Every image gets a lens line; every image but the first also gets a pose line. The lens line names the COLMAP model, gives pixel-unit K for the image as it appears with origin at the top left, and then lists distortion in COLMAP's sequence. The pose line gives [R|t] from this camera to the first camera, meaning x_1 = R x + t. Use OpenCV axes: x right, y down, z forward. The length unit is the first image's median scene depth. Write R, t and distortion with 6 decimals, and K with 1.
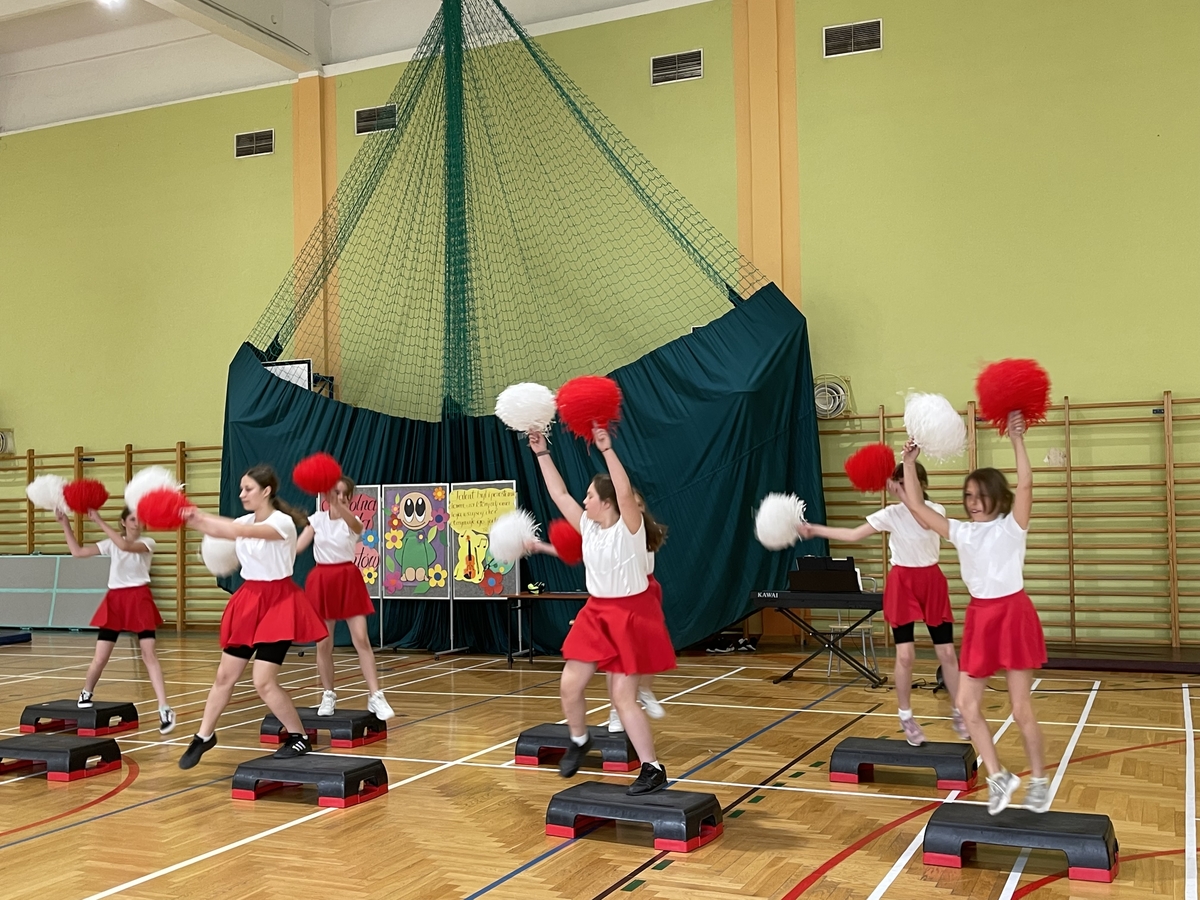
lens RADIAL K [[1283.7, 0, 601.7], [0, 1283.7, 456.5], [0, 0, 1]] dist [0.118331, 0.000000]
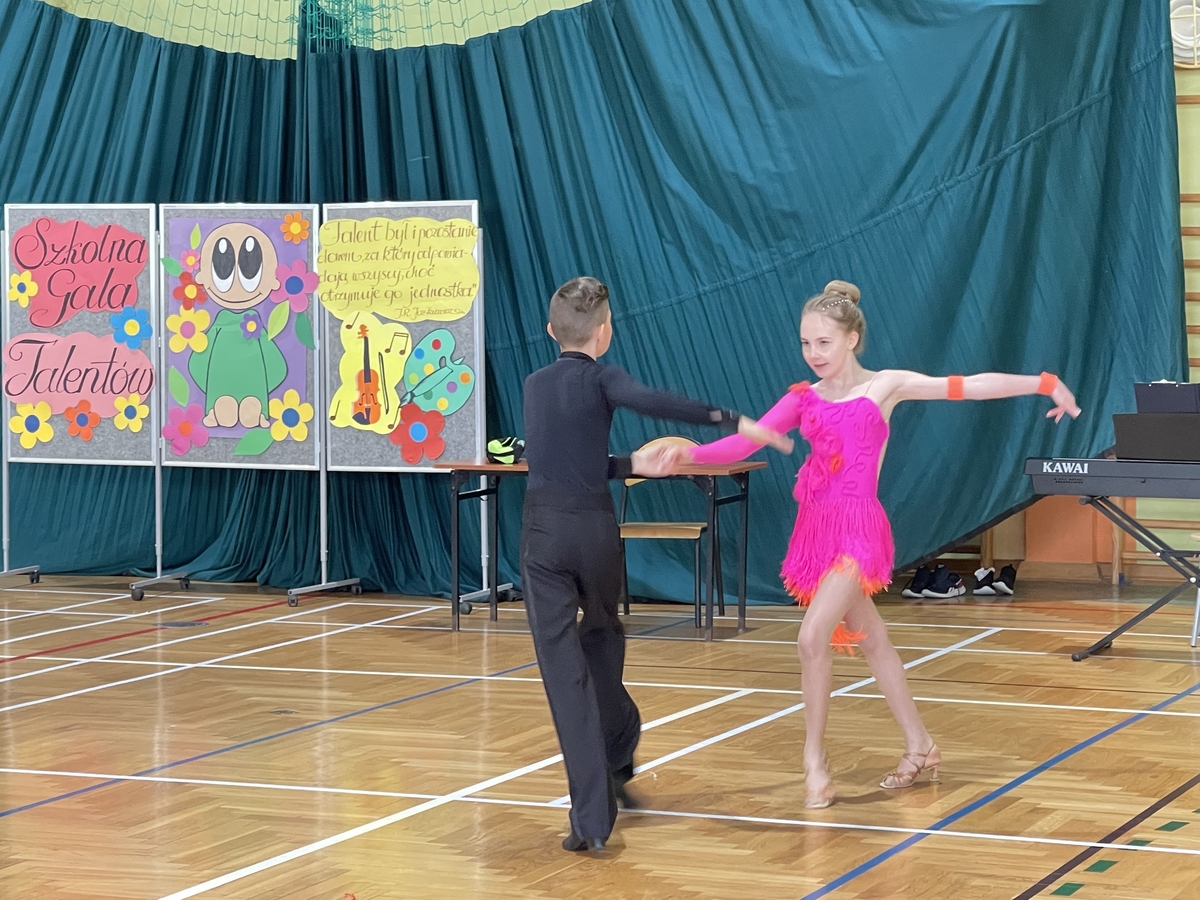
lens RADIAL K [[3282.0, 0, 616.4], [0, 3282.0, 419.0], [0, 0, 1]] dist [0.201209, 0.000000]
pose [[0.999362, 0.015471, 0.032193, -0.053099], [-0.018207, 0.996085, 0.086511, -0.004743], [-0.030728, -0.087041, 0.995731, -0.113344]]
